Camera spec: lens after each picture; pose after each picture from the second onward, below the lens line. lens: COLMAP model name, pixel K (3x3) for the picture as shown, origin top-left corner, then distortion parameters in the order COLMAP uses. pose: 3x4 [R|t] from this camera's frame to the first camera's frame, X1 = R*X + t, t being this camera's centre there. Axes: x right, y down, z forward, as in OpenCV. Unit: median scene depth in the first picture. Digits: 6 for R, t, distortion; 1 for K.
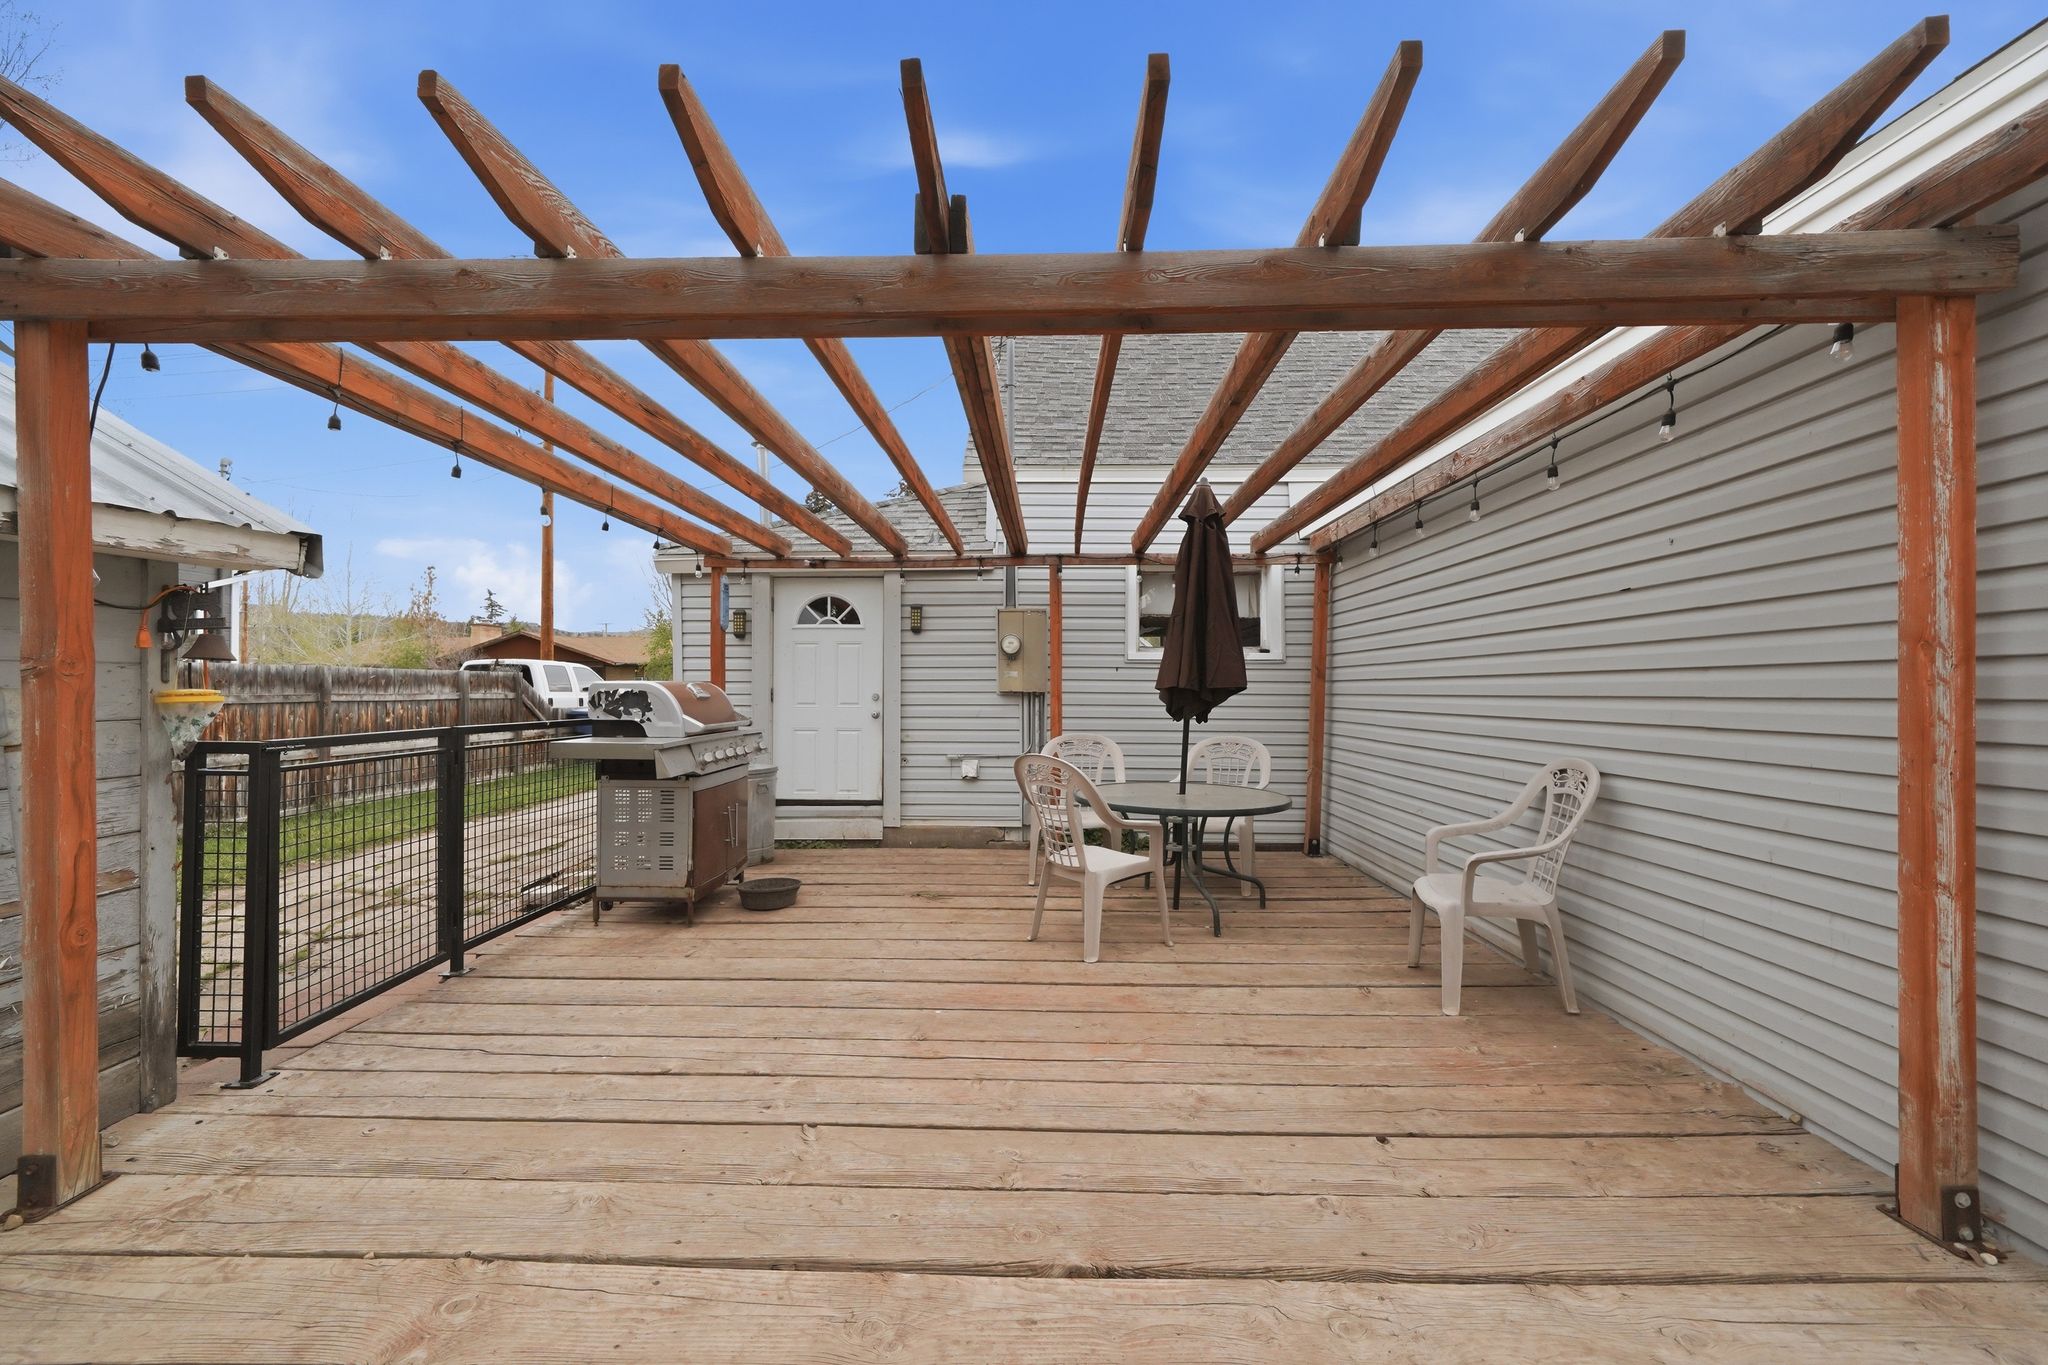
lens RADIAL K [[802.5, 0, 1007.2], [0, 802.5, 676.2], [0, 0, 1]] dist [-0.002293, 0.000022]
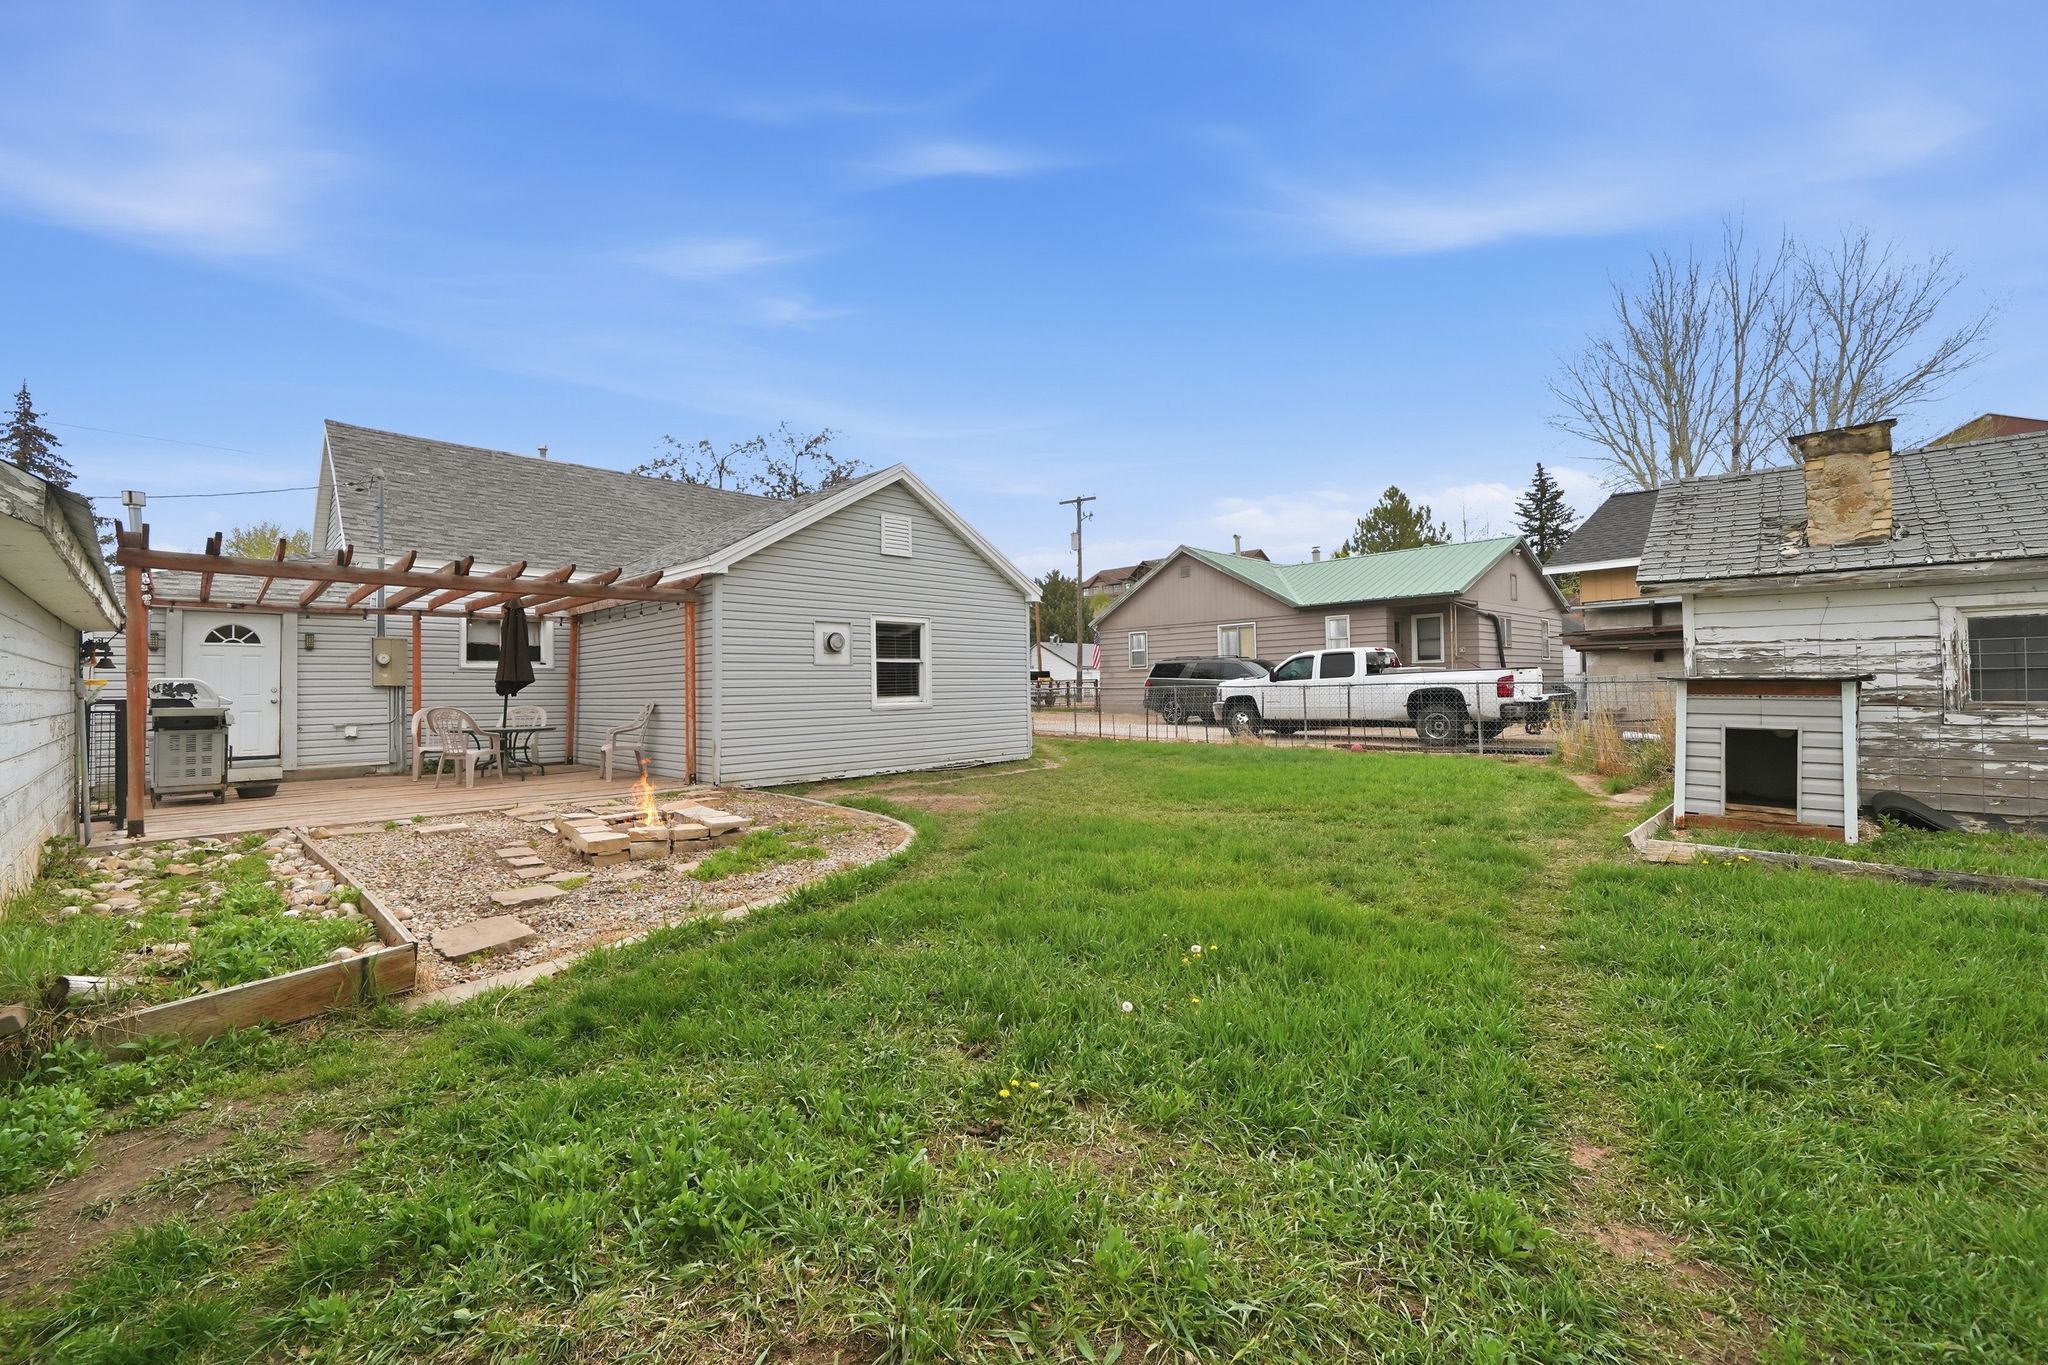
lens RADIAL K [[802.5, 0, 1007.0], [0, 802.5, 676.8], [0, 0, 1]] dist [-0.002293, 0.000022]
pose [[0.670380, -0.000543, 0.742018, -0.373098], [0.003334, 0.999992, -0.002280, 0.008485], [-0.742010, 0.004002, 0.670377, -1.152865]]
